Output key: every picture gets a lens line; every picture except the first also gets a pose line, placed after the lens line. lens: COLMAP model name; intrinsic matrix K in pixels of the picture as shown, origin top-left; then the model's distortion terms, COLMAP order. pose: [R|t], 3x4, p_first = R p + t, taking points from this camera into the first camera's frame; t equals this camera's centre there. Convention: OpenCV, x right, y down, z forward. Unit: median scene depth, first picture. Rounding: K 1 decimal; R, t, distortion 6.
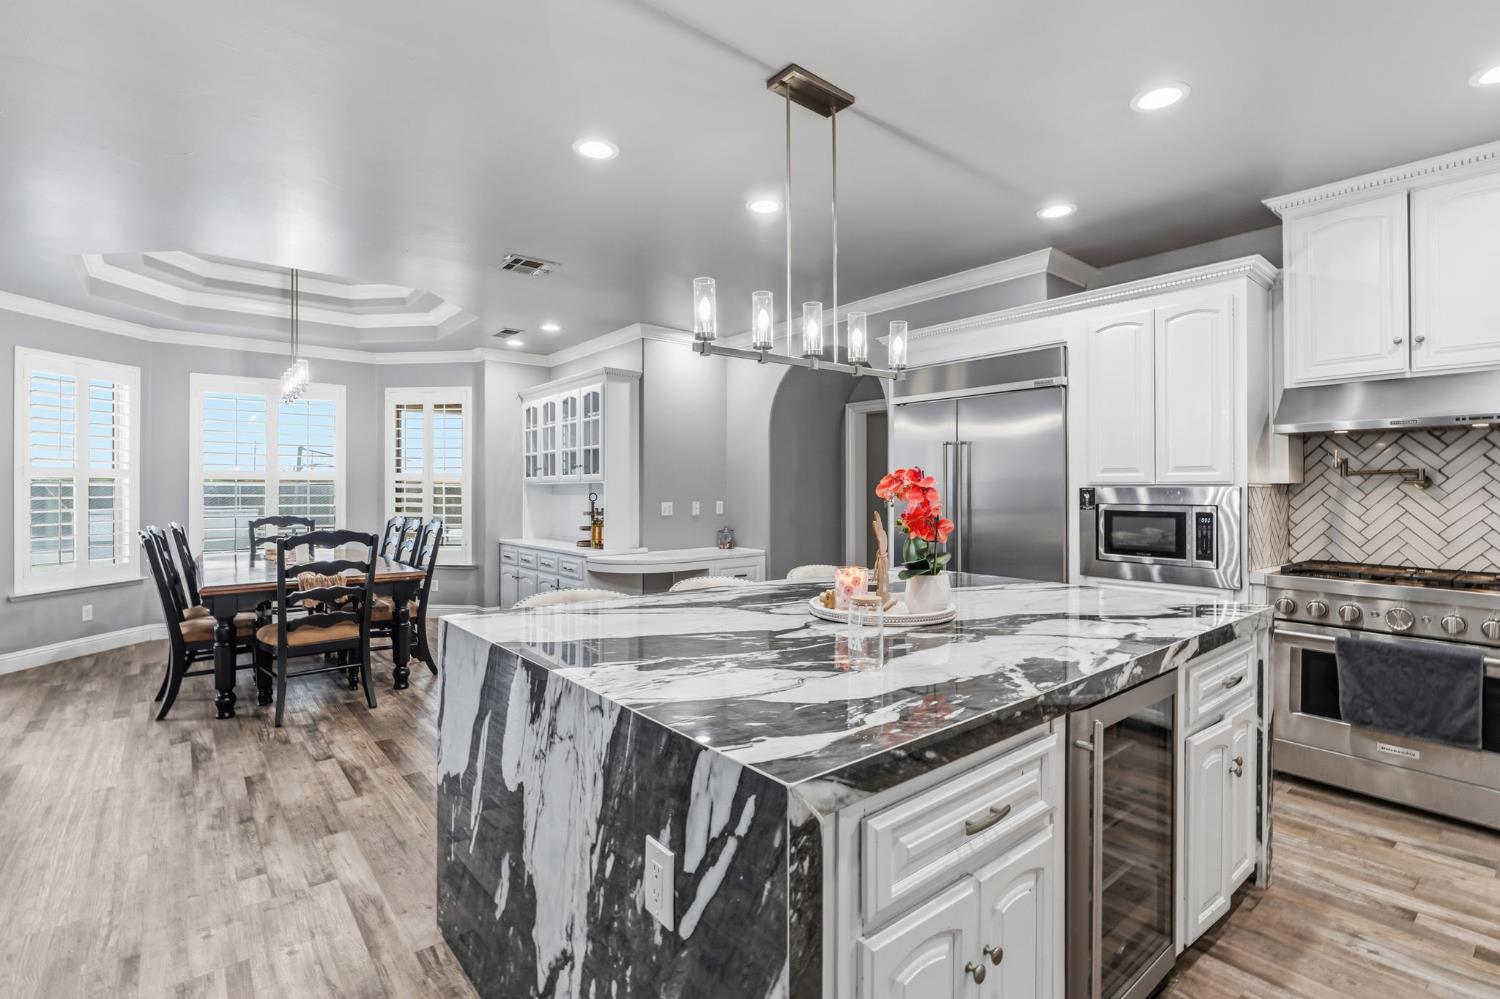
lens RADIAL K [[689.0, 0, 745.9], [0, 689.0, 493.1], [0, 0, 1]] dist [-0.001596, -0.000580]
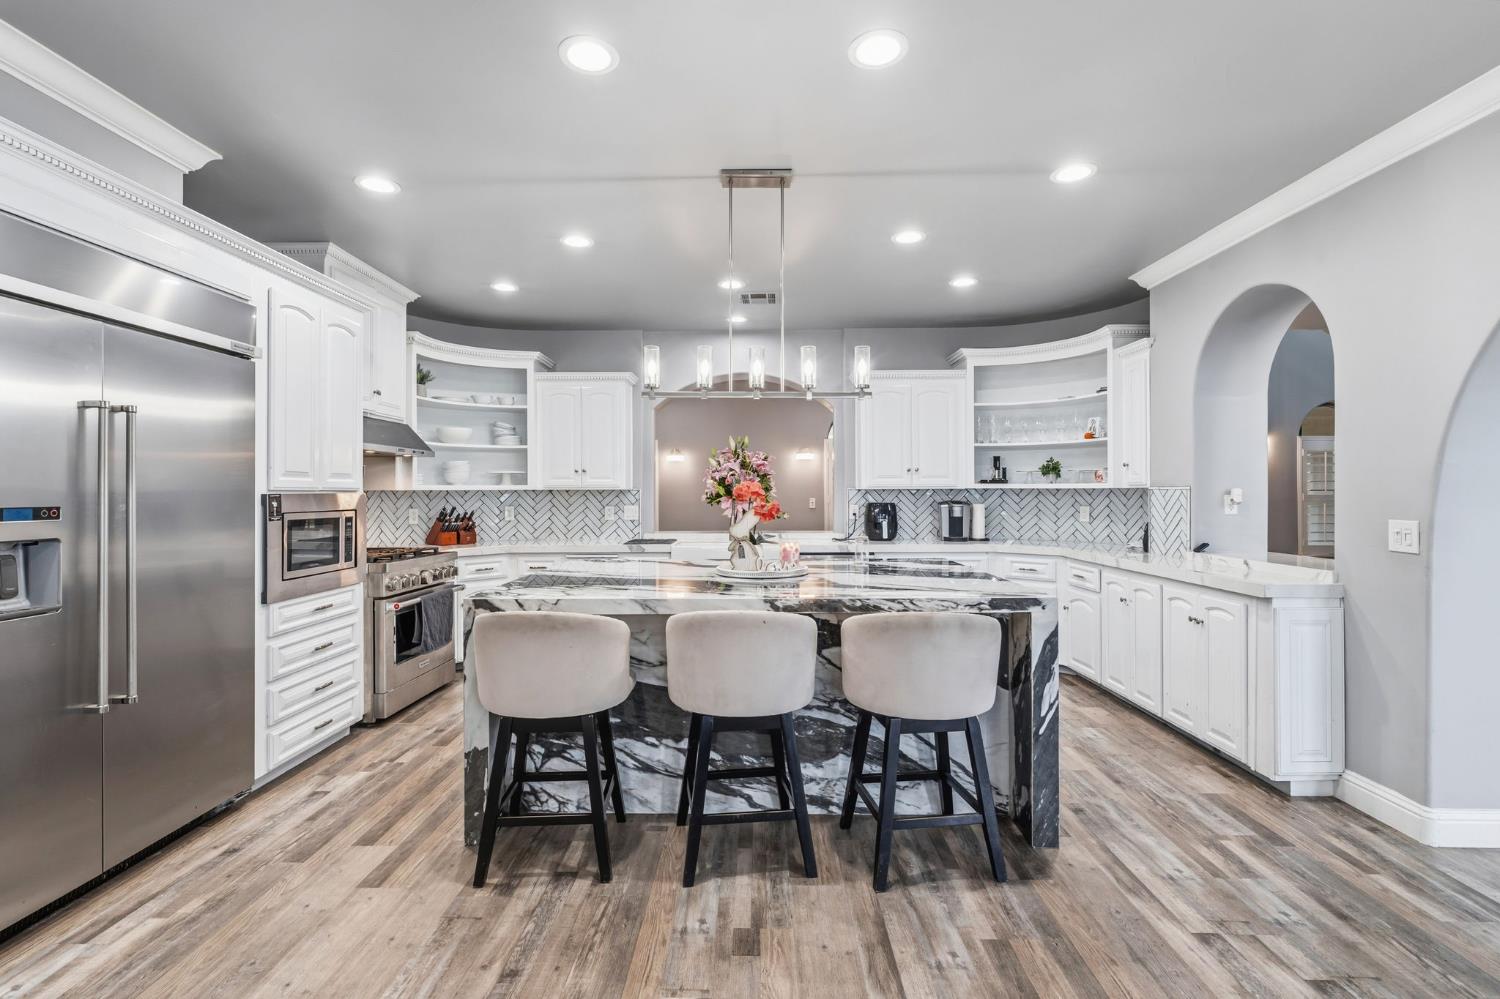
lens RADIAL K [[694.2, 0, 752.4], [0, 694.2, 492.8], [0, 0, 1]] dist [-0.002550, -0.000320]
pose [[-0.765392, 0.004281, 0.643550, -0.506446], [0.007324, 0.999971, 0.002059, -0.007006], [-0.643522, 0.006289, -0.765402, 1.402528]]
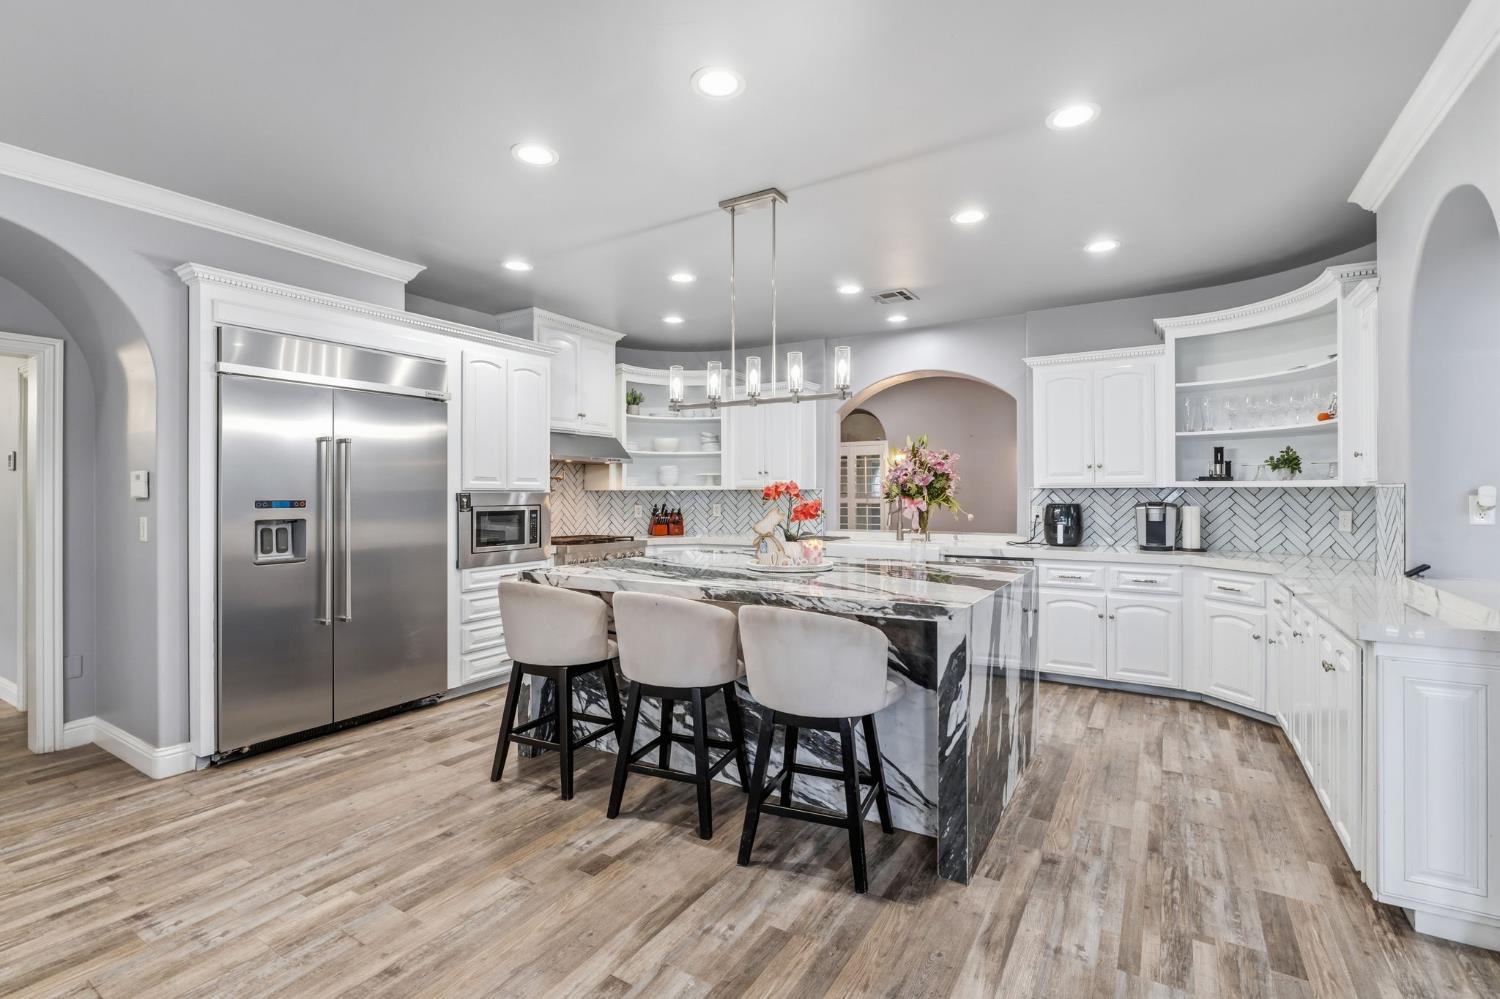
lens RADIAL K [[689.0, 0, 745.9], [0, 689.0, 493.1], [0, 0, 1]] dist [-0.001596, -0.000580]
pose [[-0.327961, 0.003102, 0.944686, -0.844127], [0.006851, 0.999976, -0.000905, -0.003199], [-0.944667, 0.006175, -0.327974, 1.037817]]
